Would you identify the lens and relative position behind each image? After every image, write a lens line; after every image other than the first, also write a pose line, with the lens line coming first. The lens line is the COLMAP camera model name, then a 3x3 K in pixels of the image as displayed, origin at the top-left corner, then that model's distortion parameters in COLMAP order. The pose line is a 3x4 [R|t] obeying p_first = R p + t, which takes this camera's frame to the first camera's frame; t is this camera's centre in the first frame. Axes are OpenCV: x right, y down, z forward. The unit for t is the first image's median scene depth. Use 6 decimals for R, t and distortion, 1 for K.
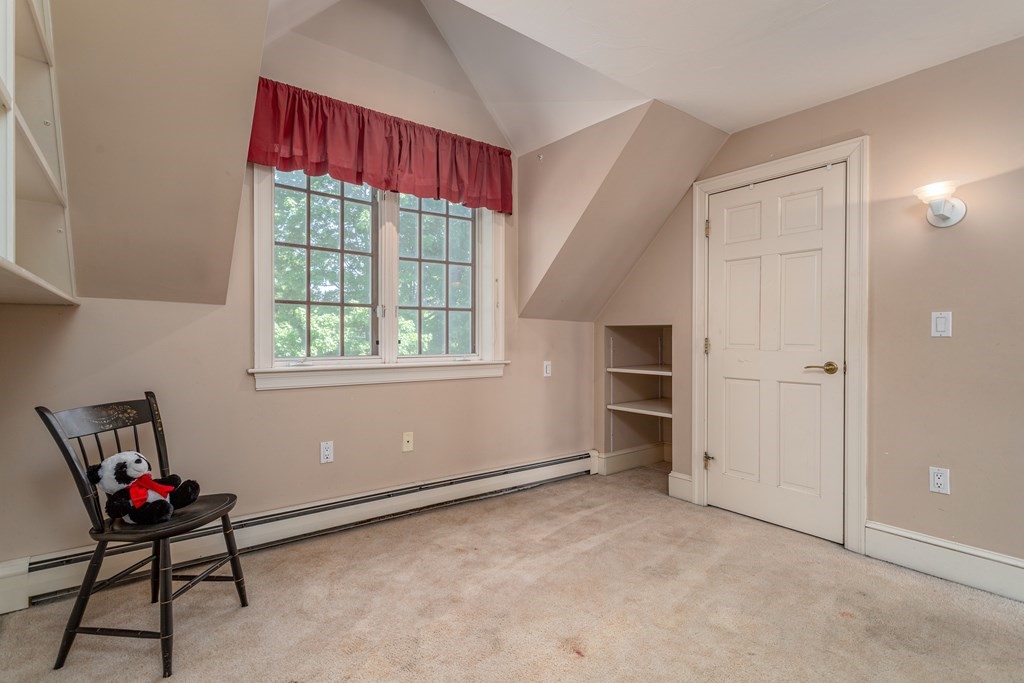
lens RADIAL K [[488.4, 0, 512.2], [0, 488.4, 341.1], [0, 0, 1]] dist [0.003828, 0.001125]
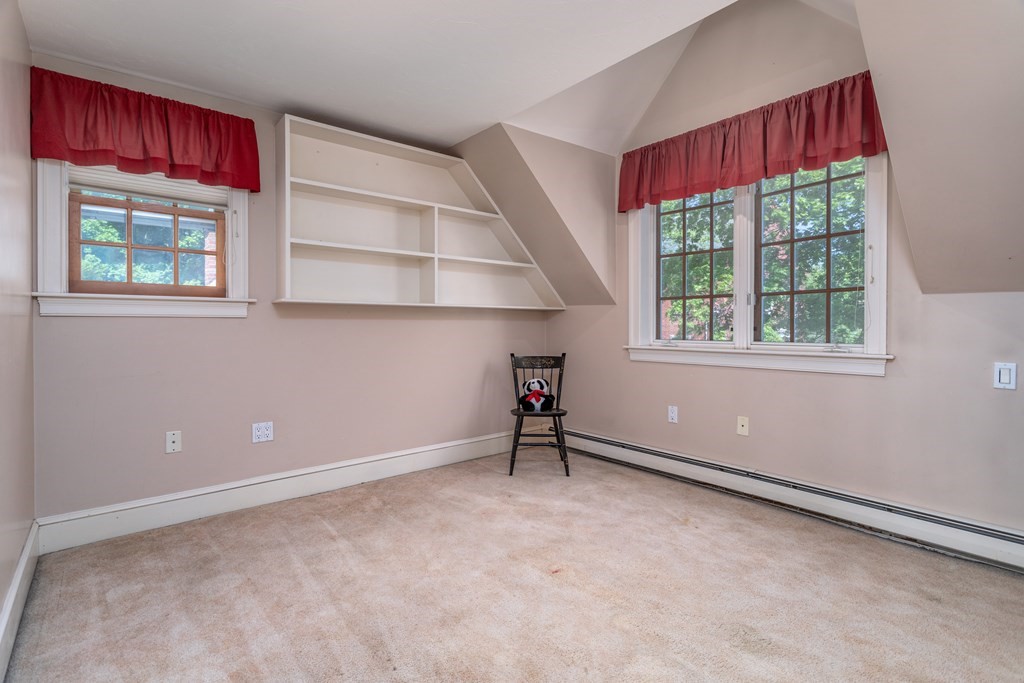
lens RADIAL K [[488.4, 0, 512.2], [0, 488.4, 333.3], [0, 0, 1]] dist [0.003828, 0.001125]
pose [[0.041275, 0.009550, -0.999102, 0.807395], [-0.006573, 0.999935, 0.009286, 0.005478], [0.999126, 0.006184, 0.041335, 0.482820]]
